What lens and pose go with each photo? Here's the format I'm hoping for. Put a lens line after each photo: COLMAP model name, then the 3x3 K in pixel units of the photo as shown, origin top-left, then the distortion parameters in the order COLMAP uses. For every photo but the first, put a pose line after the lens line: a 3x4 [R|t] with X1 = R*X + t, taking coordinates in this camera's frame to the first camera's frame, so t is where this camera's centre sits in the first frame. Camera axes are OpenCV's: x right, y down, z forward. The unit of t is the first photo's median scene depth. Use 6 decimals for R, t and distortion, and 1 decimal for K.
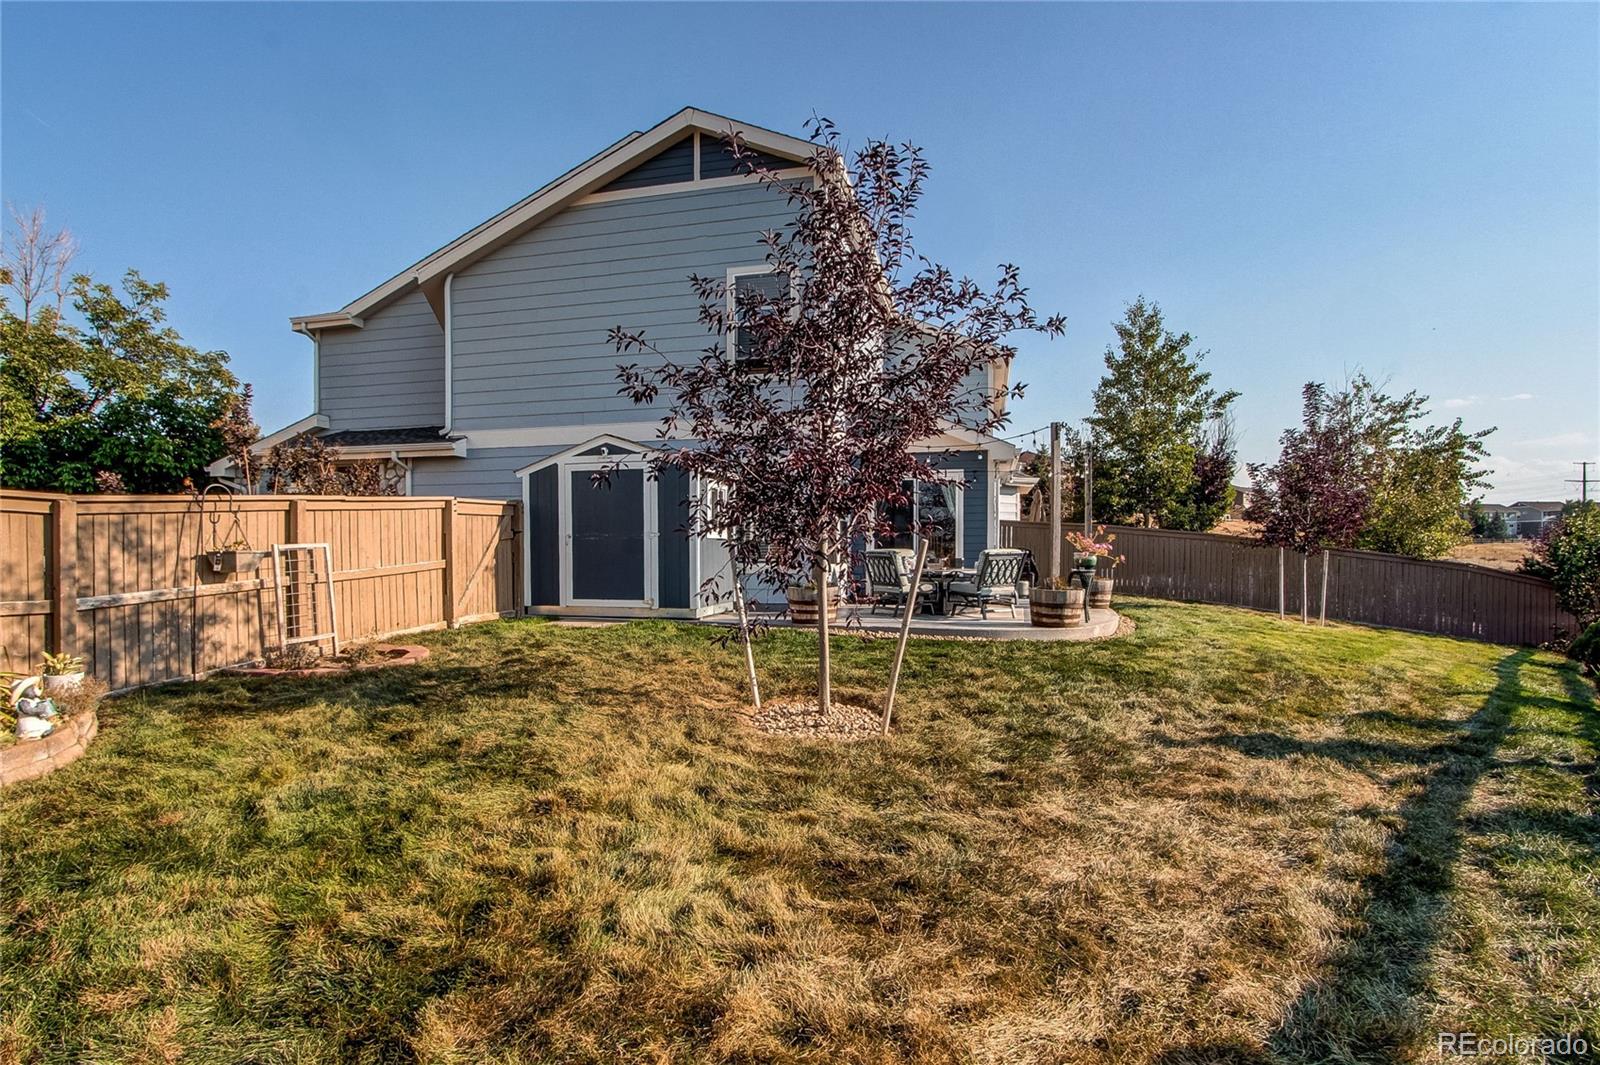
lens RADIAL K [[726.9, 0, 773.6], [0, 726.9, 567.0], [0, 0, 1]] dist [-0.000392, 0.000204]
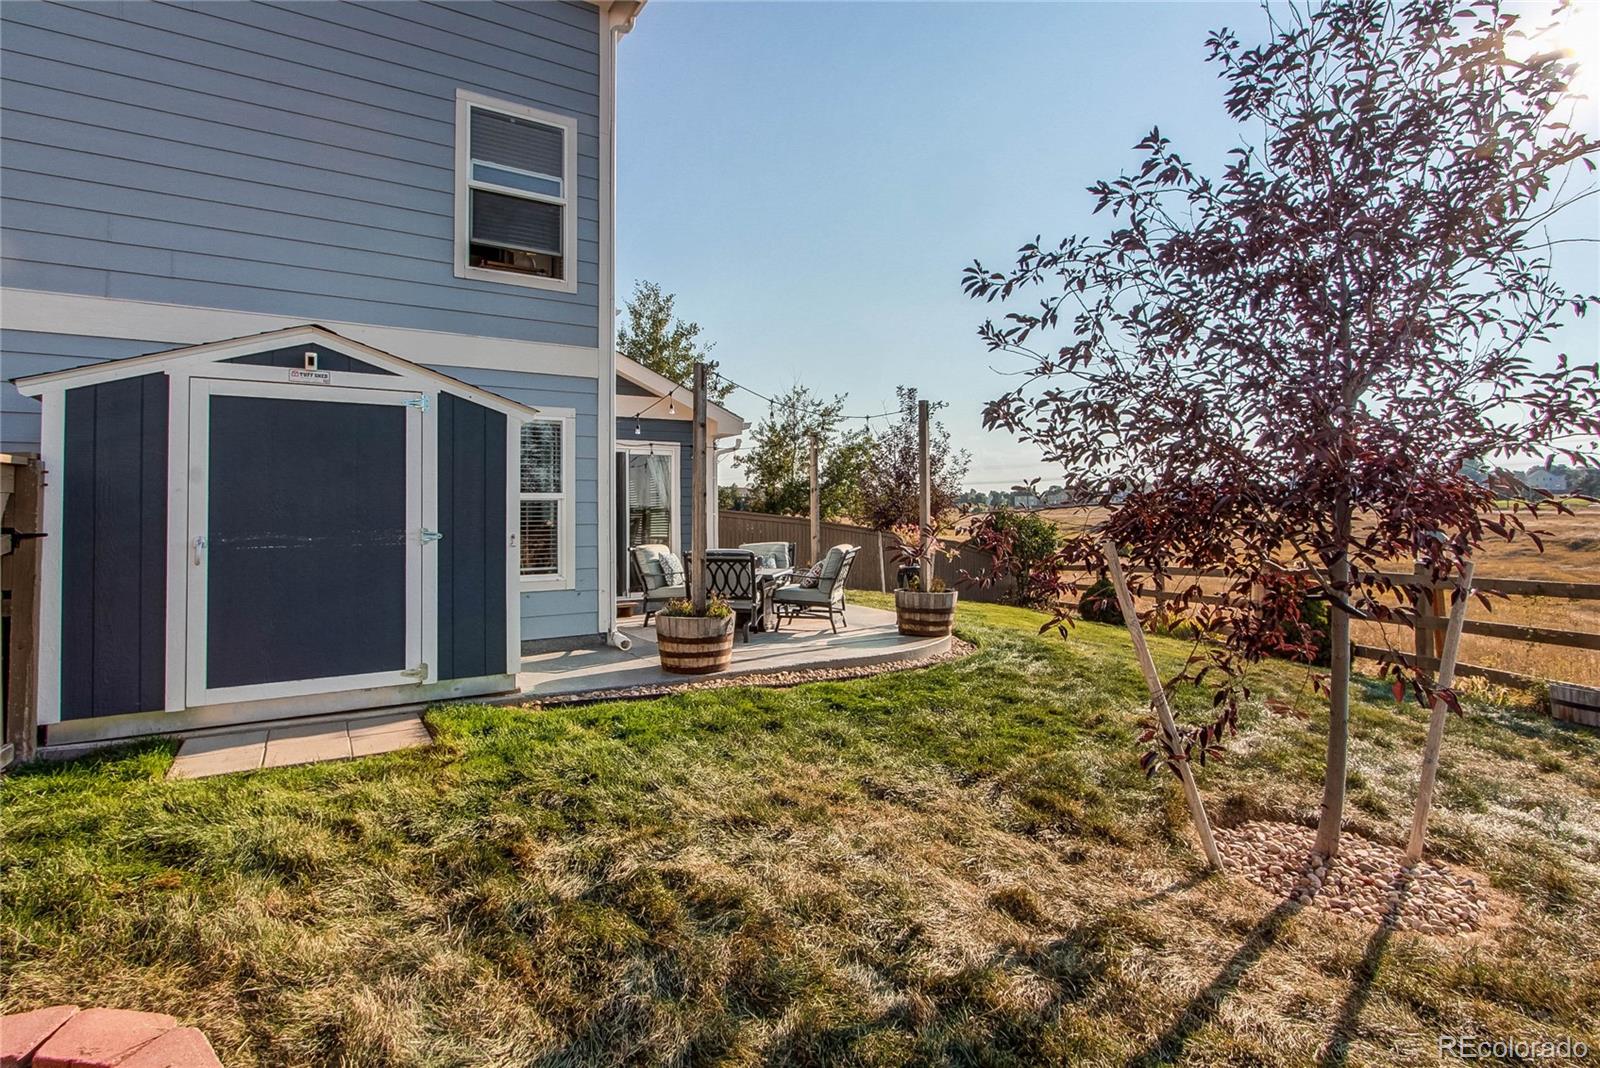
lens RADIAL K [[753.5, 0, 760.8], [0, 753.5, 499.3], [0, 0, 1]] dist [0.000557, 0.000133]
pose [[0.717404, 0.012984, 0.696537, -0.264467], [0.026099, 0.998624, -0.045496, -0.029301], [-0.696169, 0.050818, 0.716077, 0.334452]]
